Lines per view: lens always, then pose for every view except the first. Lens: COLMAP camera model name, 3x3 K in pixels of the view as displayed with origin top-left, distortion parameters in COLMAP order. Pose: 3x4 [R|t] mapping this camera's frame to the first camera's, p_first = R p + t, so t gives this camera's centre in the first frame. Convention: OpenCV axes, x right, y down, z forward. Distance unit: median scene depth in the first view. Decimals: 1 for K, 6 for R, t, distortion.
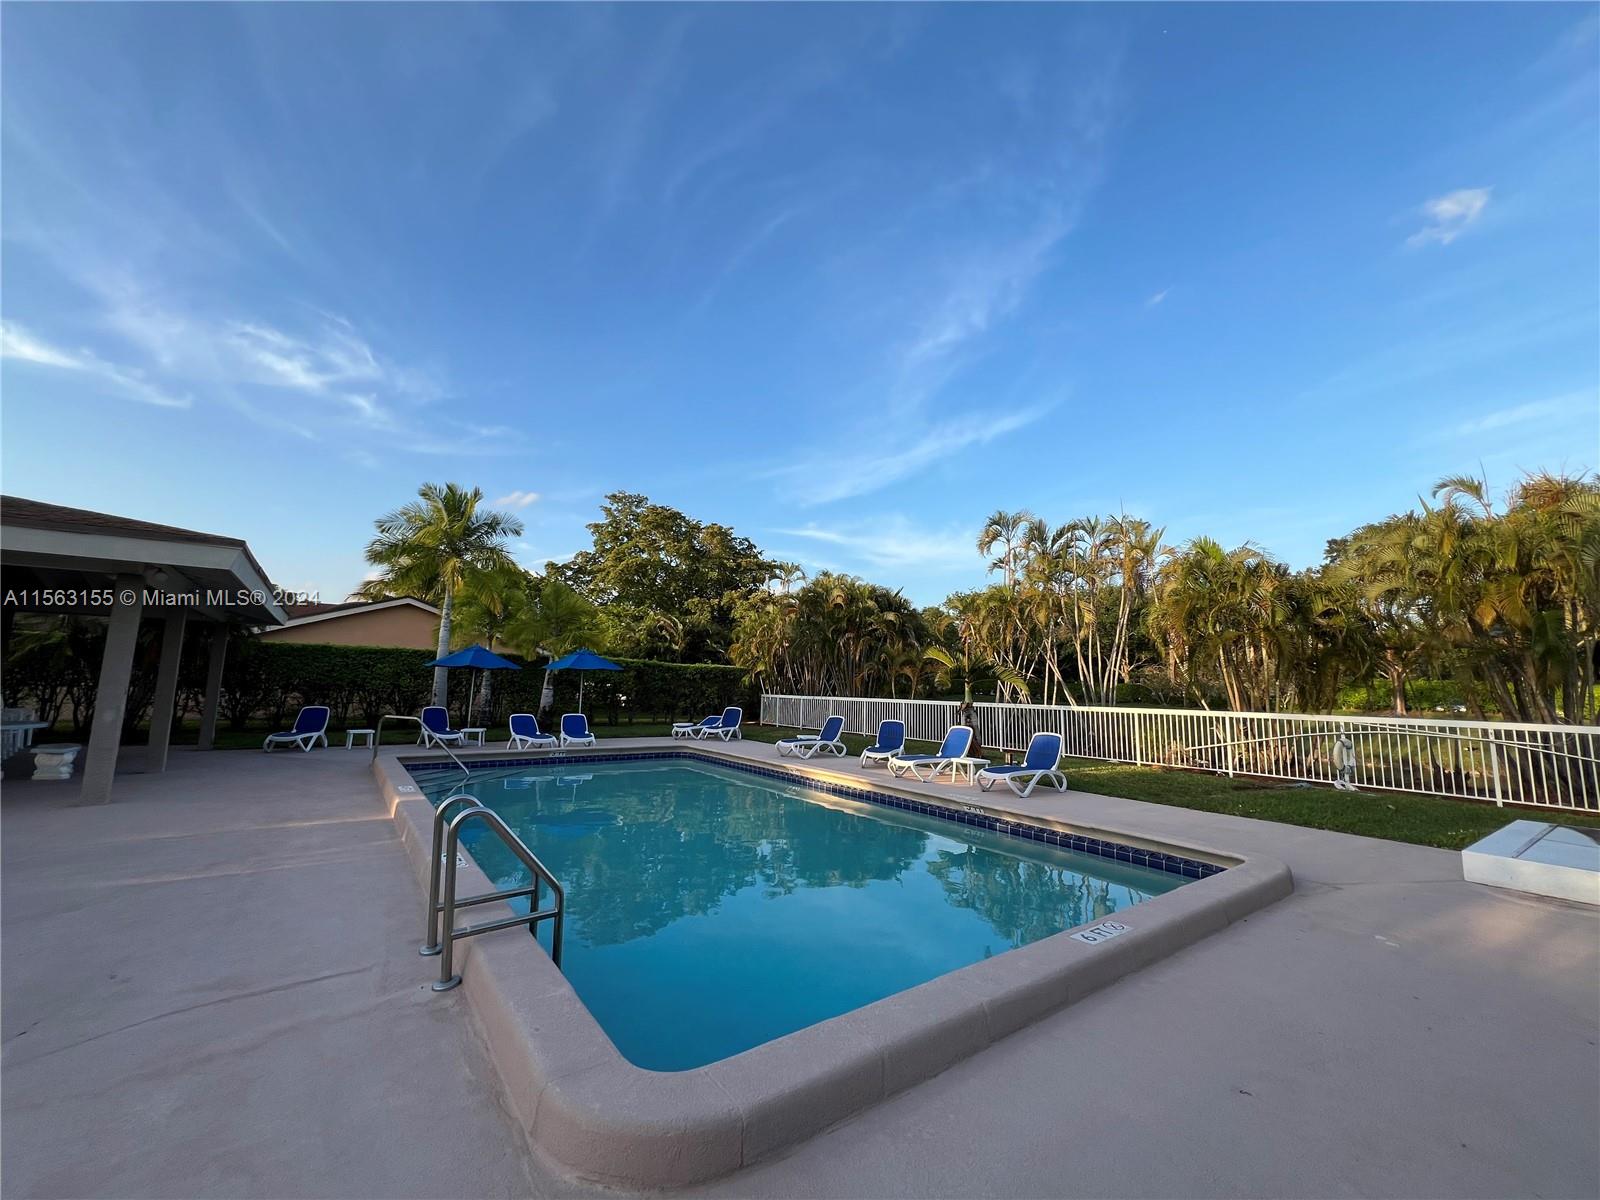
lens RADIAL K [[639.8, 0, 804.8], [0, 639.8, 604.7], [0, 0, 1]] dist [-0.001542, -0.000414]
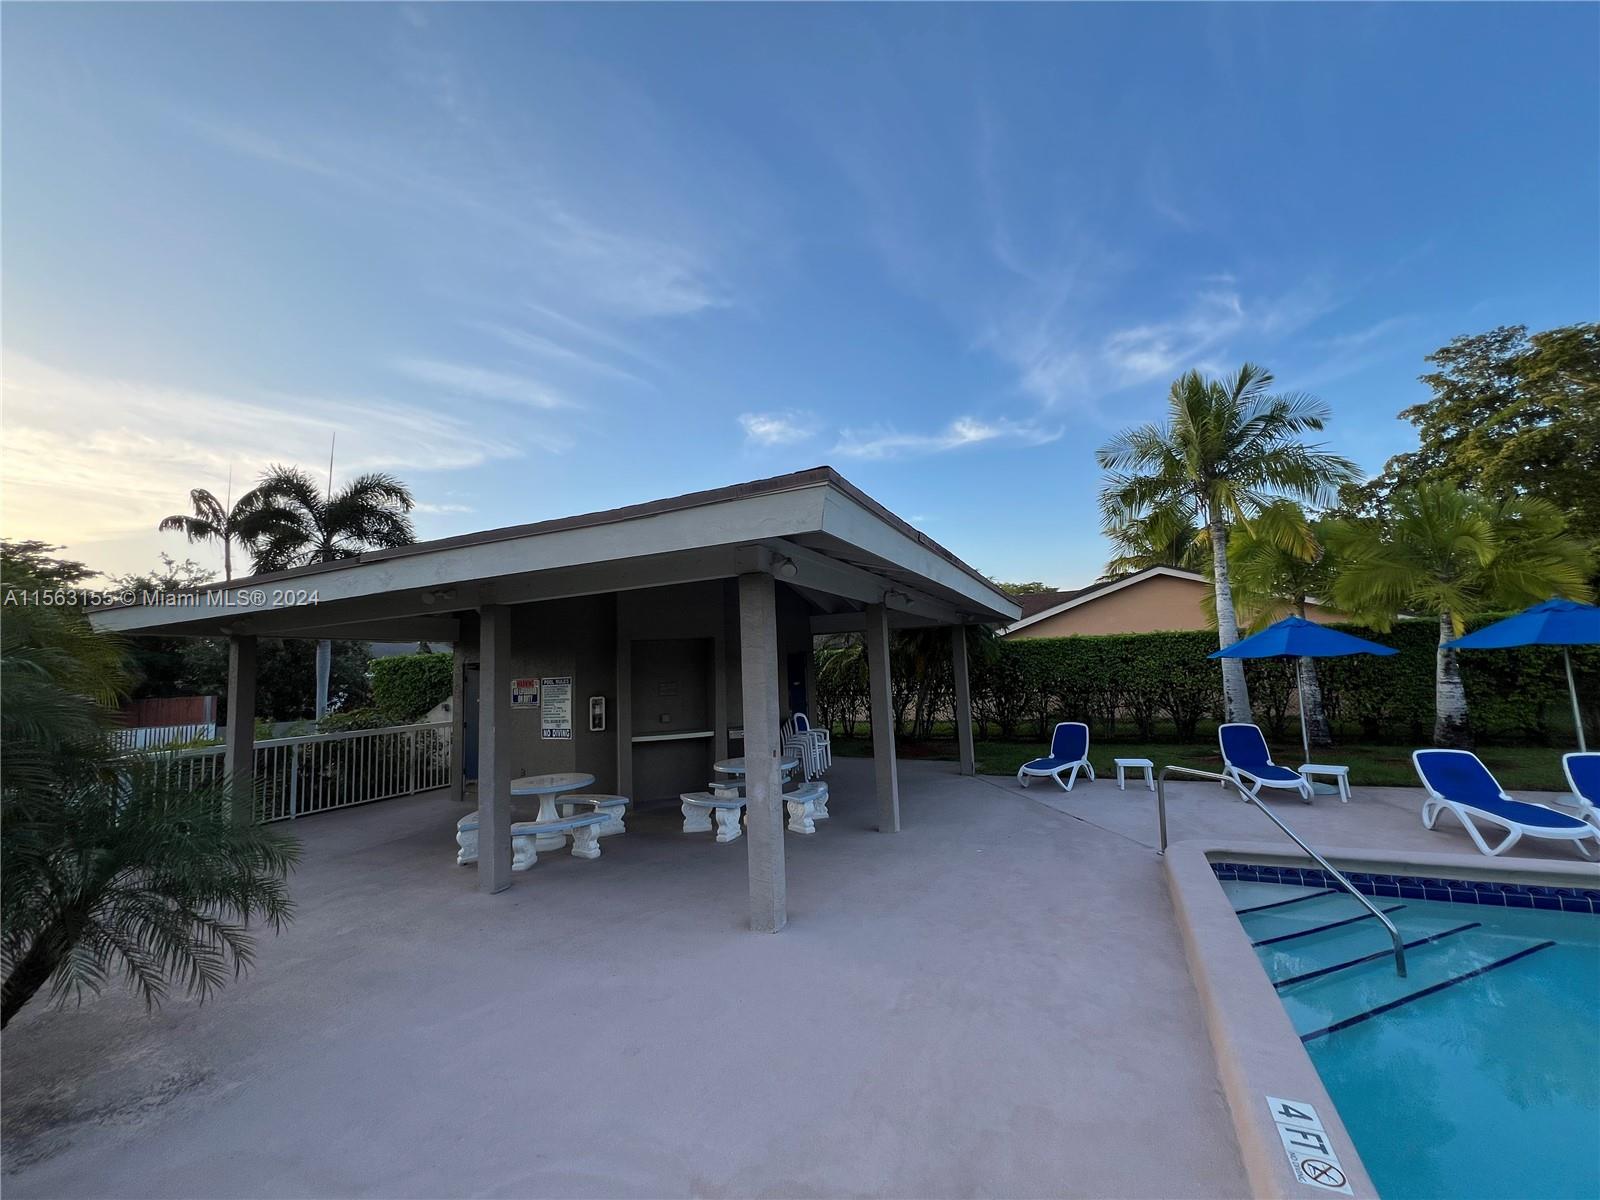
lens RADIAL K [[639.8, 0, 804.8], [0, 639.8, 604.7], [0, 0, 1]] dist [-0.001542, -0.000414]
pose [[0.477842, -0.129248, -0.868886, -0.195644], [0.162396, 0.985065, -0.057220, 0.012606], [0.863305, -0.113762, 0.491694, 0.300636]]
